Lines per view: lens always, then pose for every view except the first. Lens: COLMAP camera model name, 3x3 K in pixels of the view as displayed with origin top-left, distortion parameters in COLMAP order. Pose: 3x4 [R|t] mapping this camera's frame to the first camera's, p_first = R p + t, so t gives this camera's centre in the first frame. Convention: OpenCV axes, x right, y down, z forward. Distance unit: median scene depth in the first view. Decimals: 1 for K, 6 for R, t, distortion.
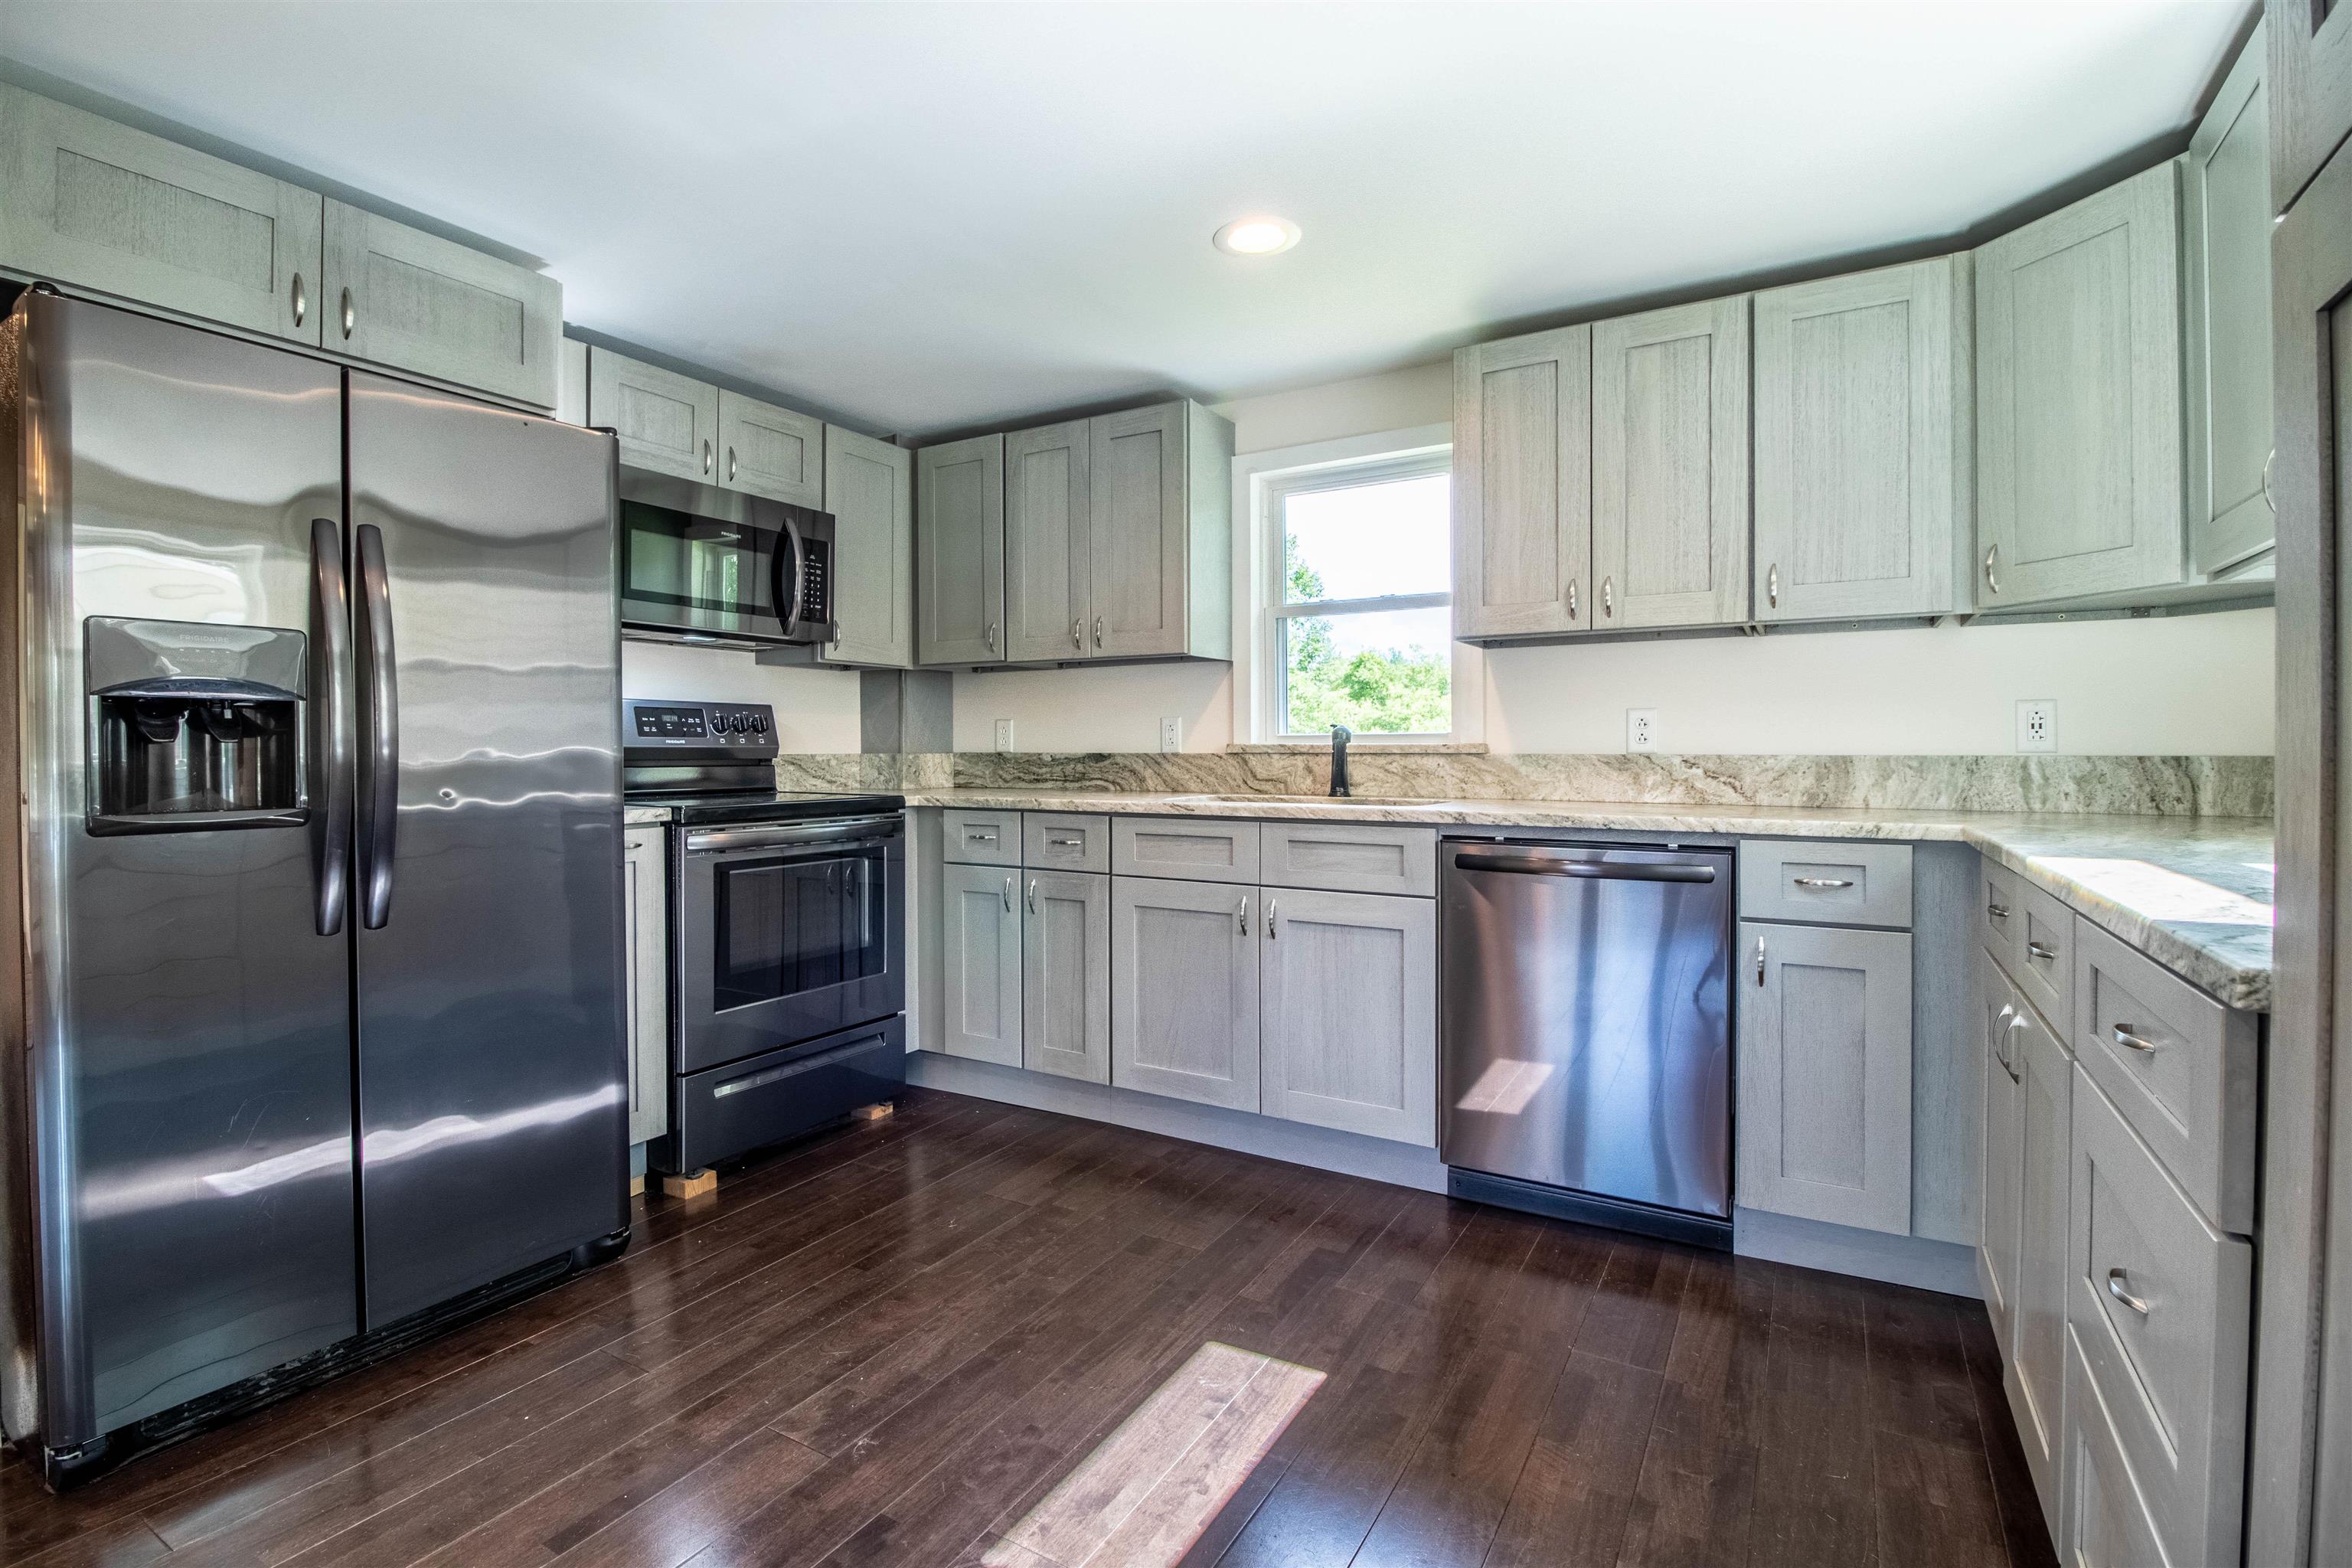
lens RADIAL K [[1094.0, 0, 1162.7], [0, 1094.0, 768.0], [0, 0, 1]] dist [-0.003420, -0.008541]
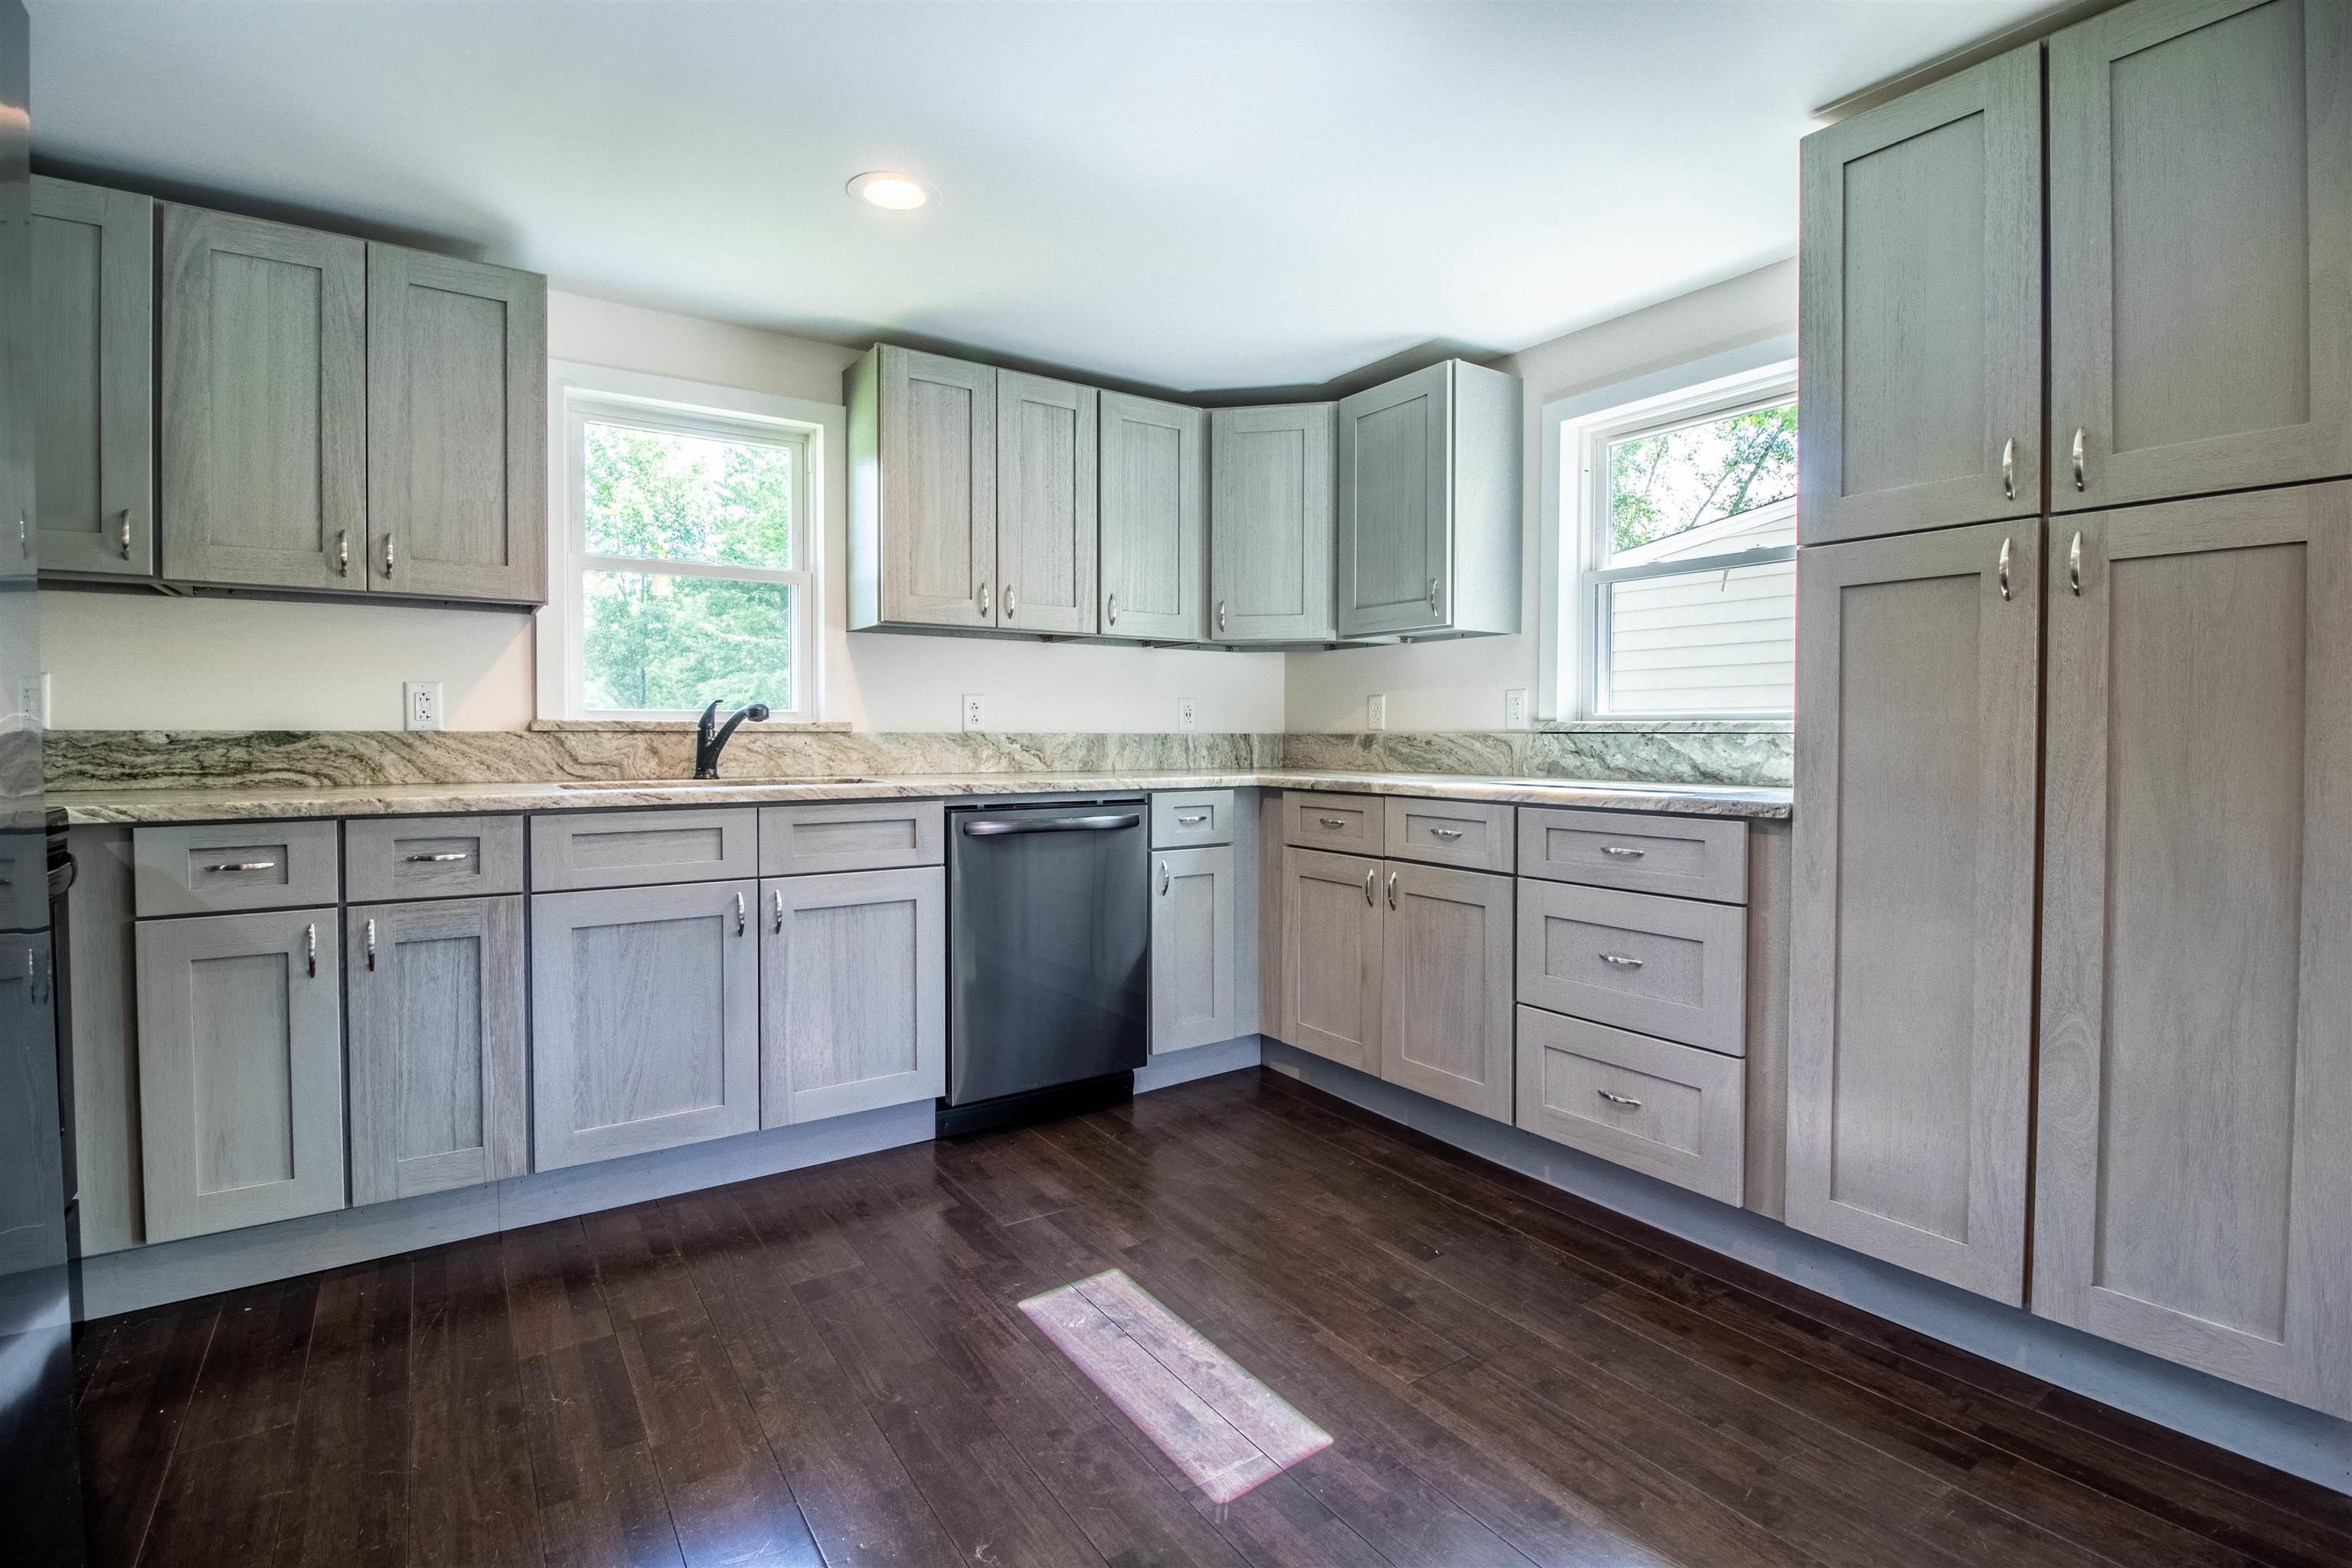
lens RADIAL K [[1094.0, 0, 1161.9], [0, 1094.0, 769.6], [0, 0, 1]] dist [-0.003420, -0.008541]
pose [[0.420505, -0.029533, 0.906809, -0.585065], [0.012856, 0.999564, 0.026592, -0.001308], [-0.907199, 0.000476, 0.420702, 0.320215]]
